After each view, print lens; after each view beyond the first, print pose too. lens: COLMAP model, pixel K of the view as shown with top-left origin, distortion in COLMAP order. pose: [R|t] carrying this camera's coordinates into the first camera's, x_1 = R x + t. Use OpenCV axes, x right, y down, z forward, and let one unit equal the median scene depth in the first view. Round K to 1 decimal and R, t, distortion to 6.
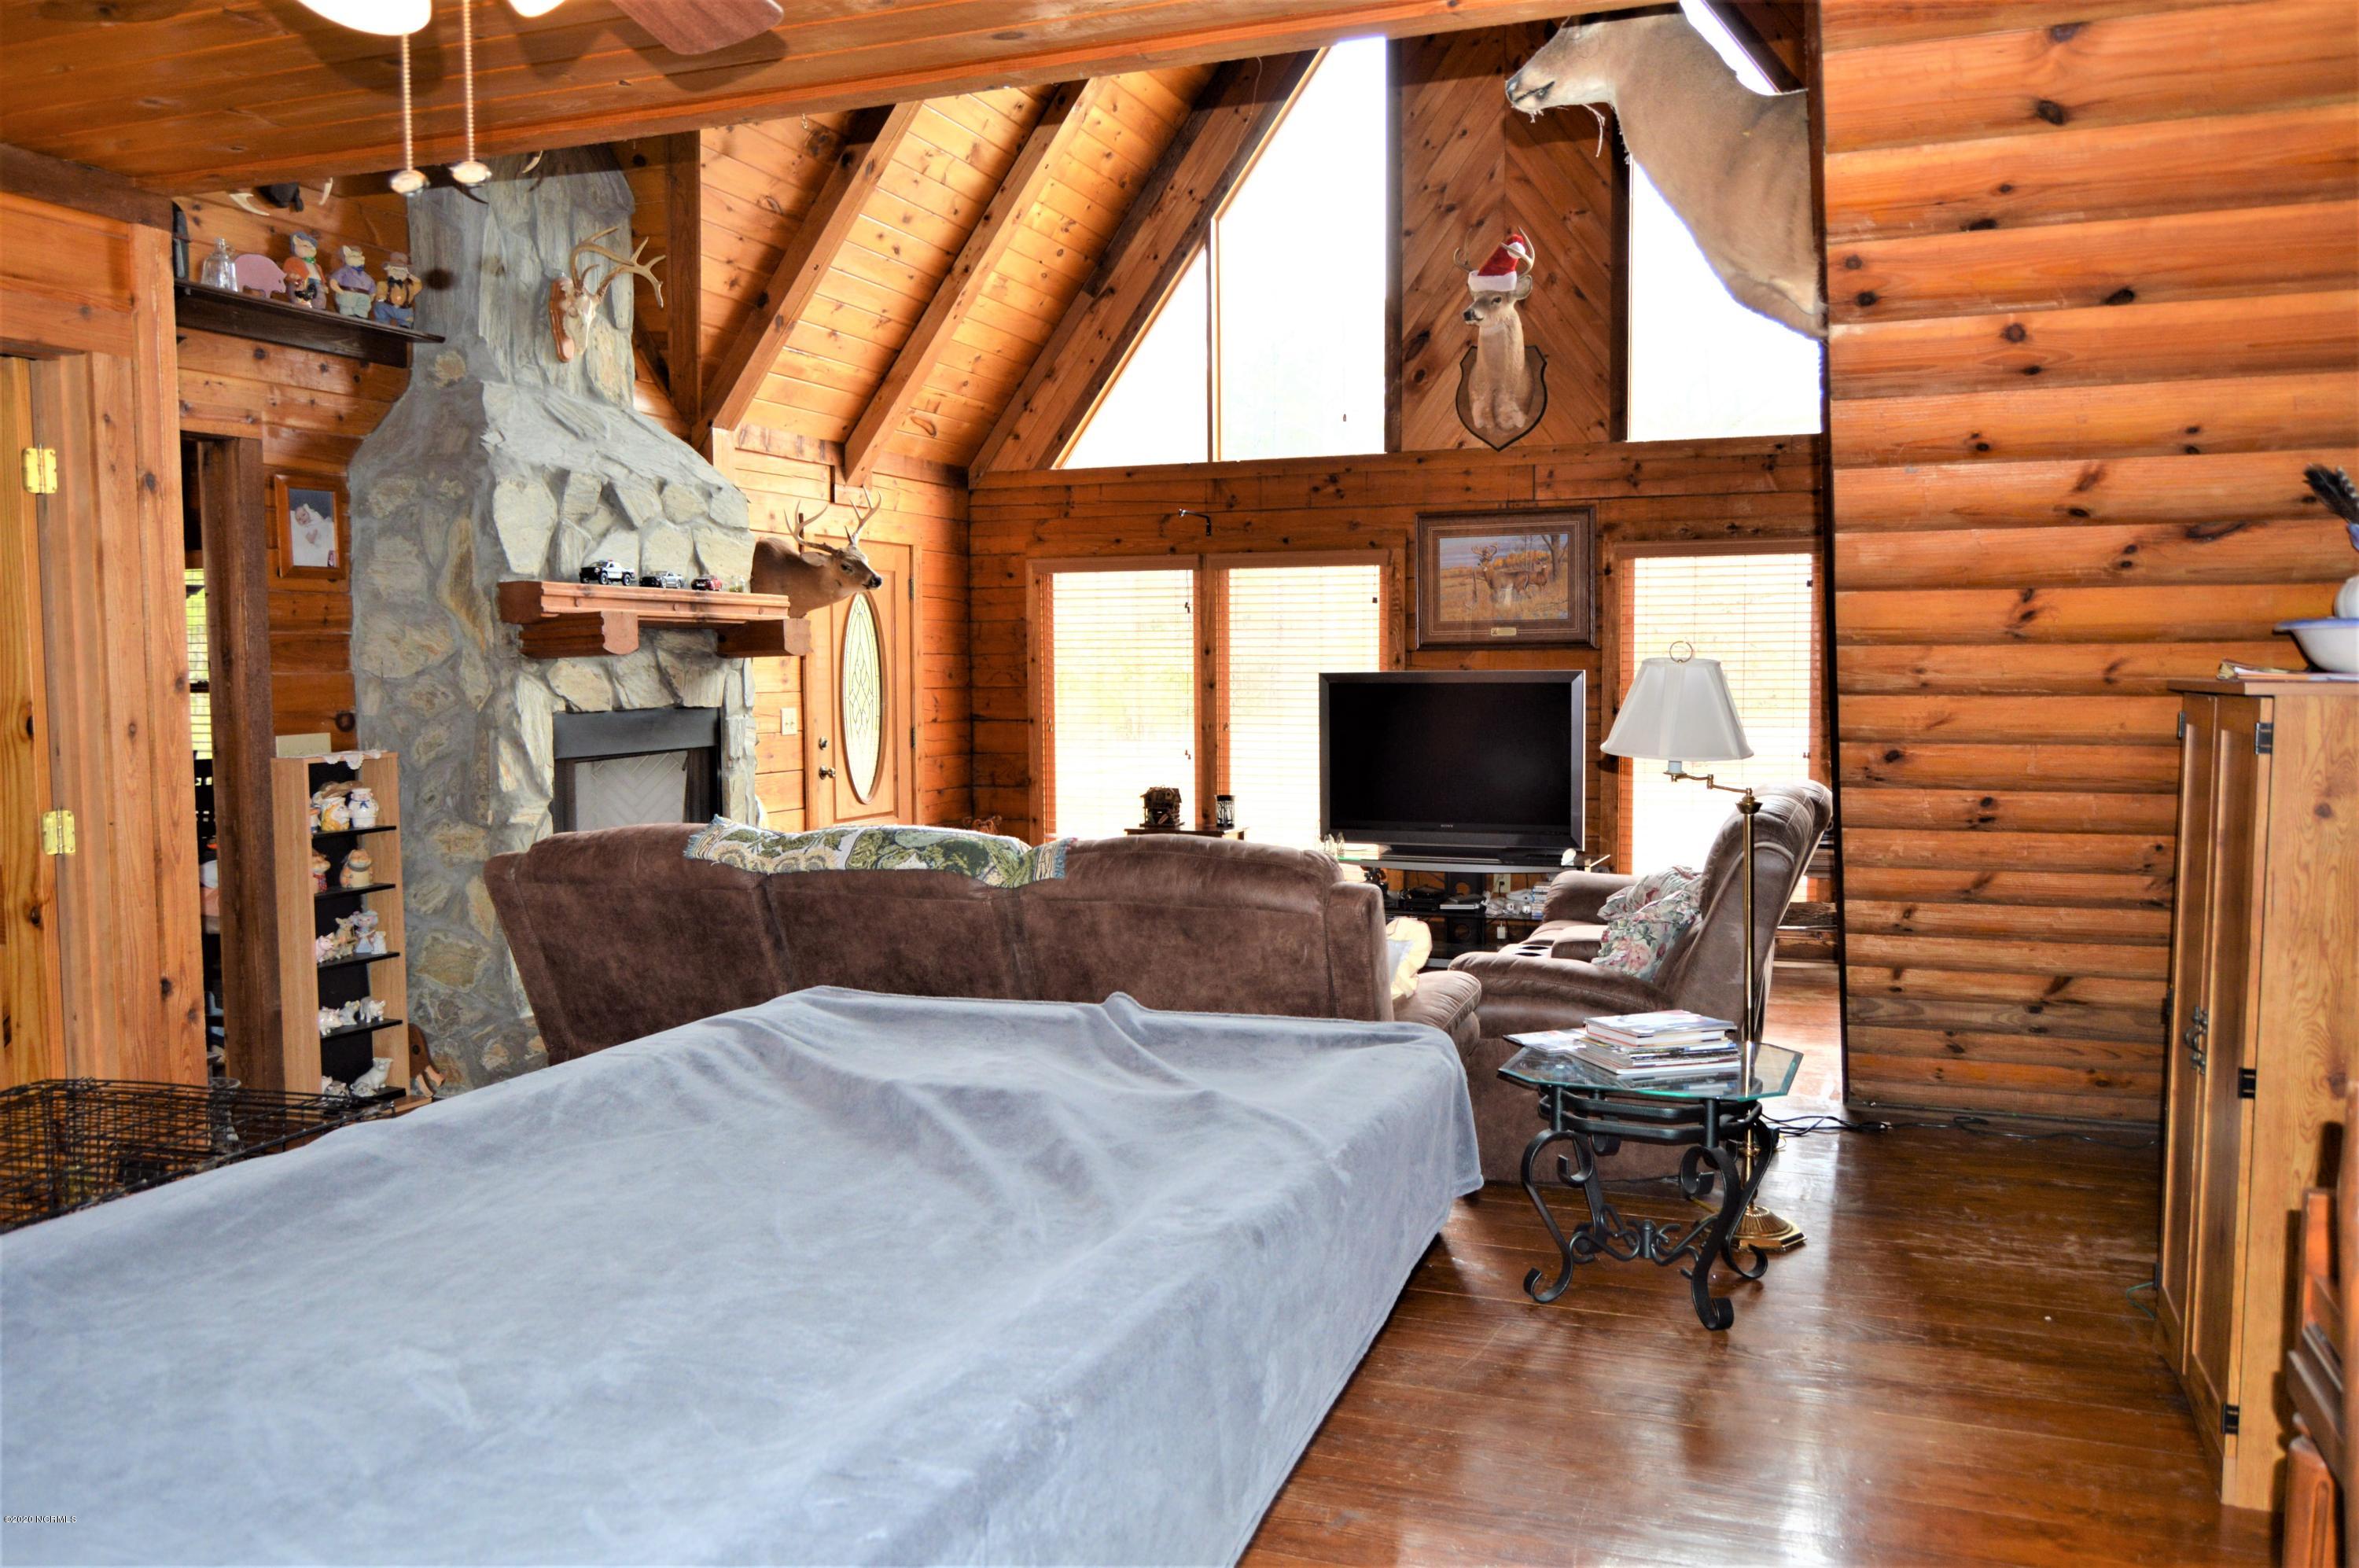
lens RADIAL K [[1846.3, 0, 1179.1], [0, 1846.3, 784.9], [0, 0, 1]] dist [-0.016633, 0.000326]
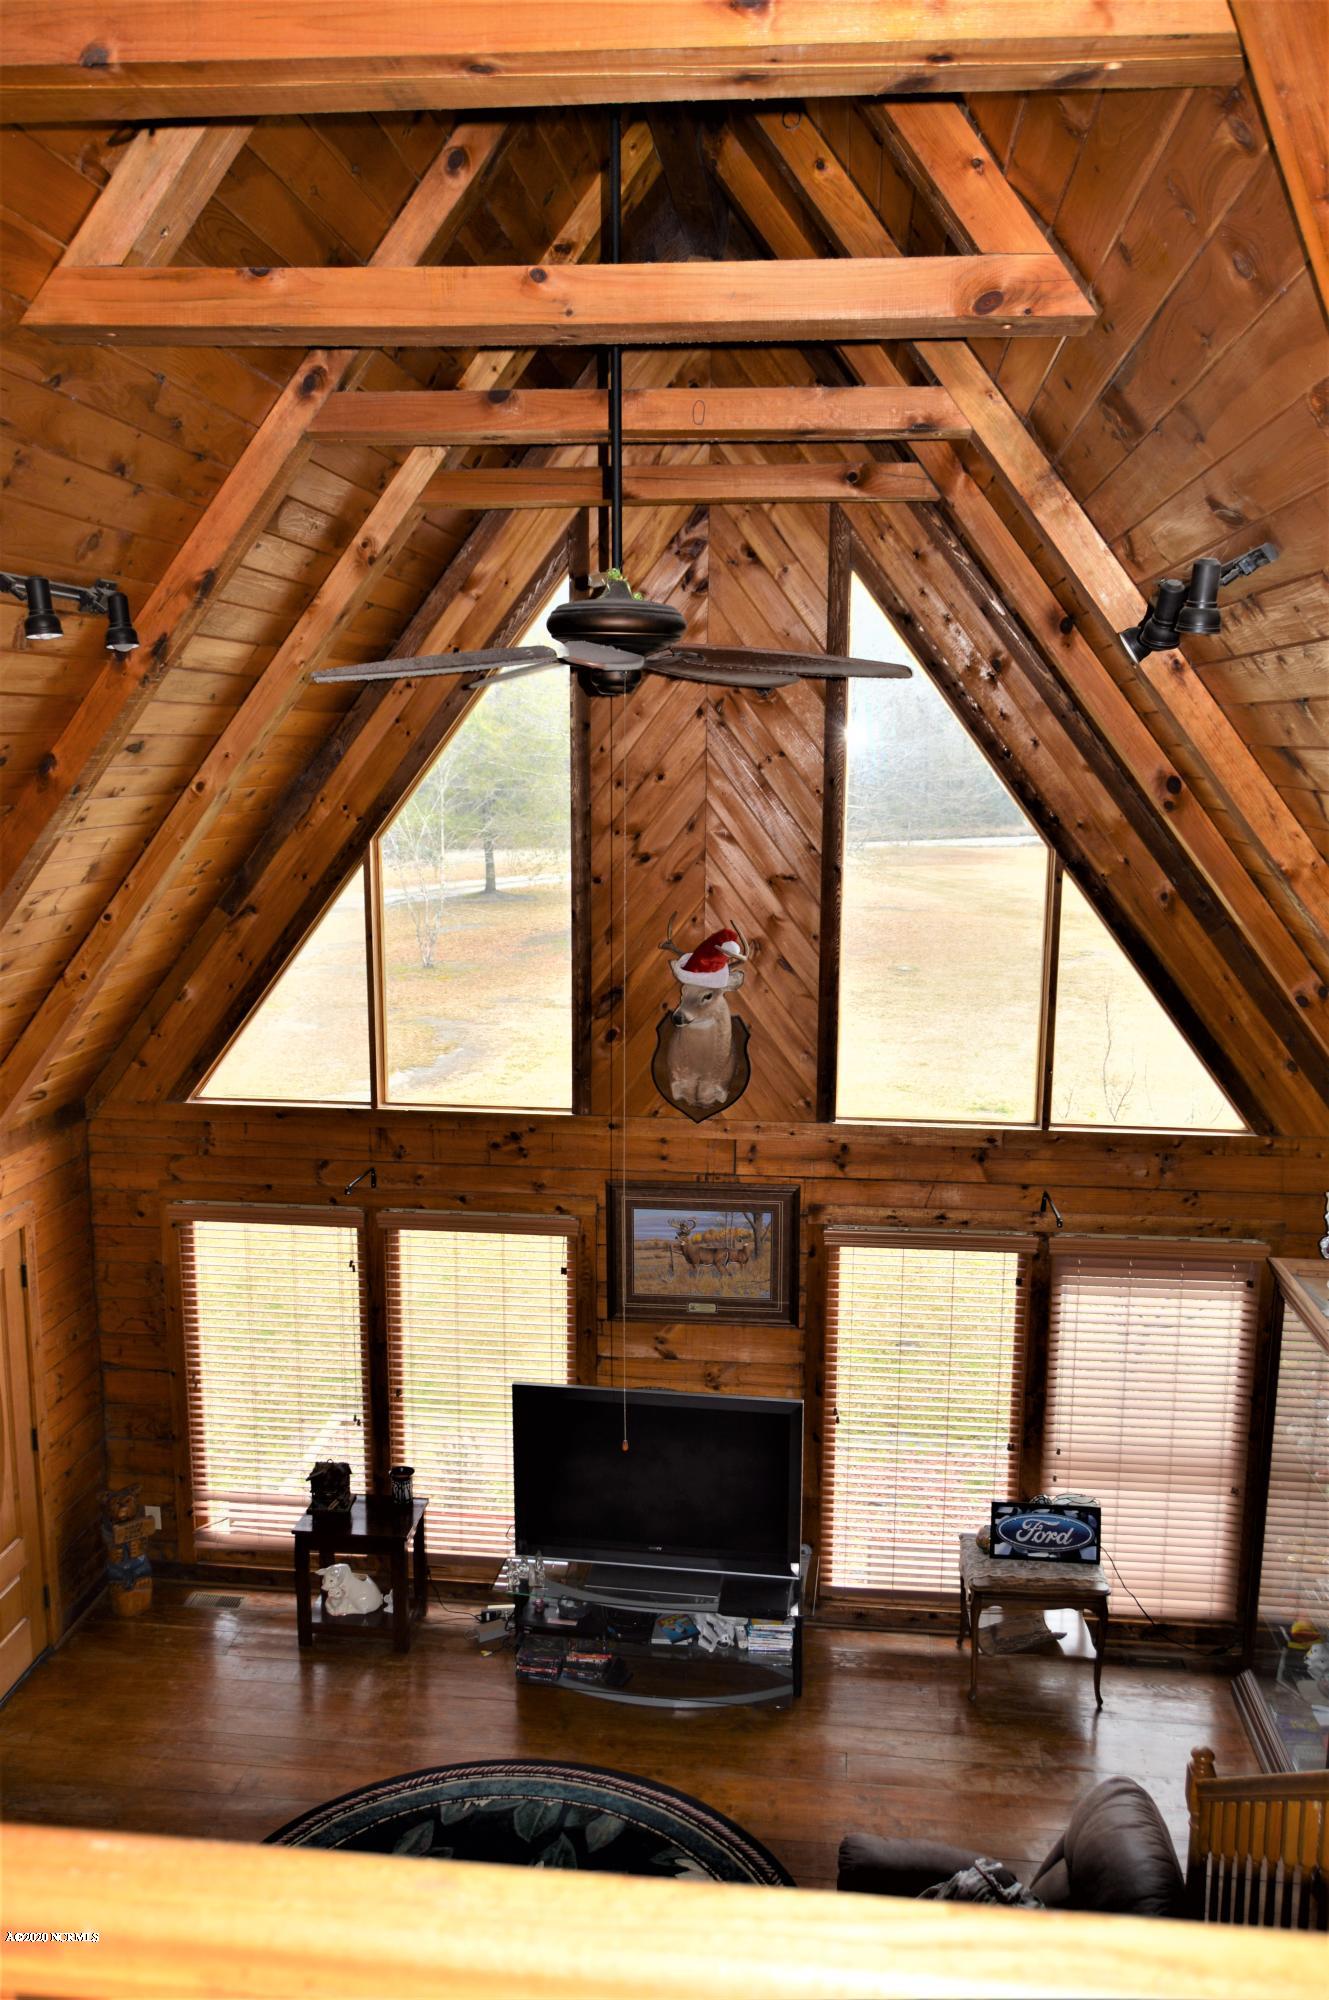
lens RADIAL K [[1565.3, 0, 670.2], [0, 1565.3, 992.1], [0, 0, 1]] dist [-0.016633, 0.000326]
pose [[0.964393, -0.032113, 0.262515, -0.044300], [0.006549, 0.995196, 0.097683, -0.320676], [-0.264391, -0.092485, 0.959971, 0.251758]]
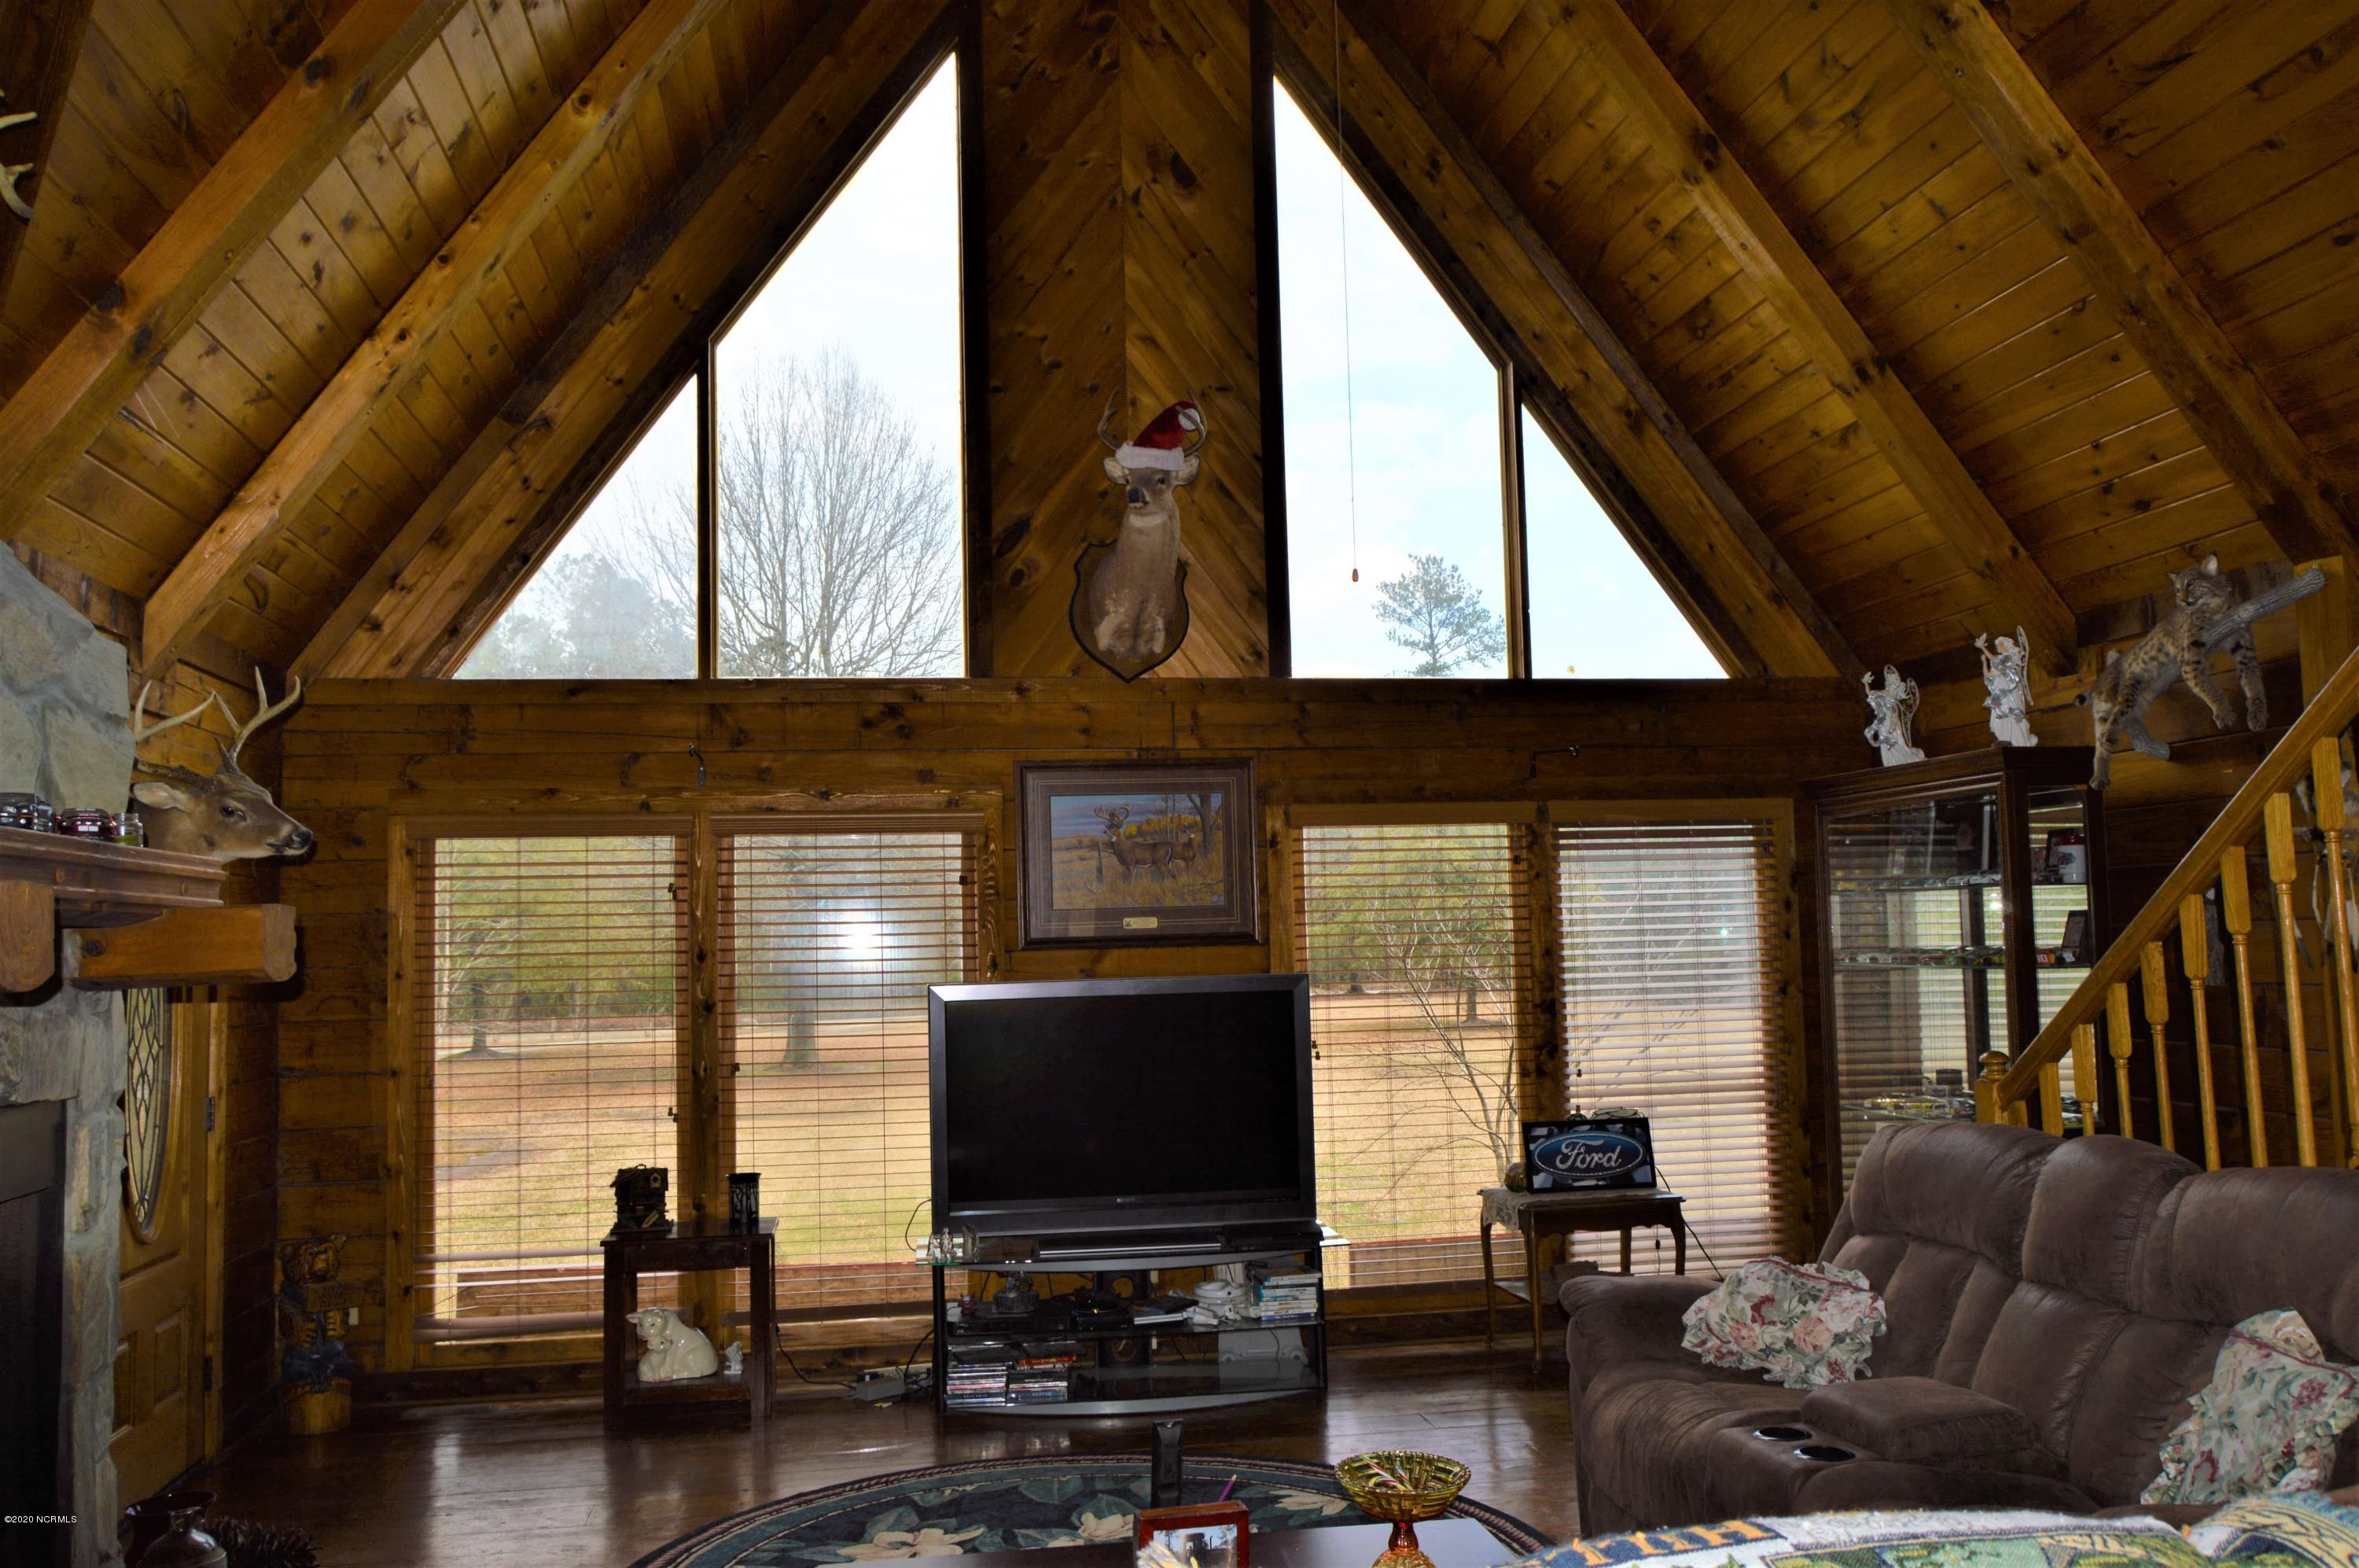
lens RADIAL K [[1846.3, 0, 1168.3], [0, 1846.3, 787.9], [0, 0, 1]] dist [-0.016633, 0.000326]
pose [[0.856534, 0.028956, 0.515278, -0.196718], [0.053633, 0.988025, -0.144675, -0.028860], [-0.513297, 0.151555, 0.844724, 0.360094]]
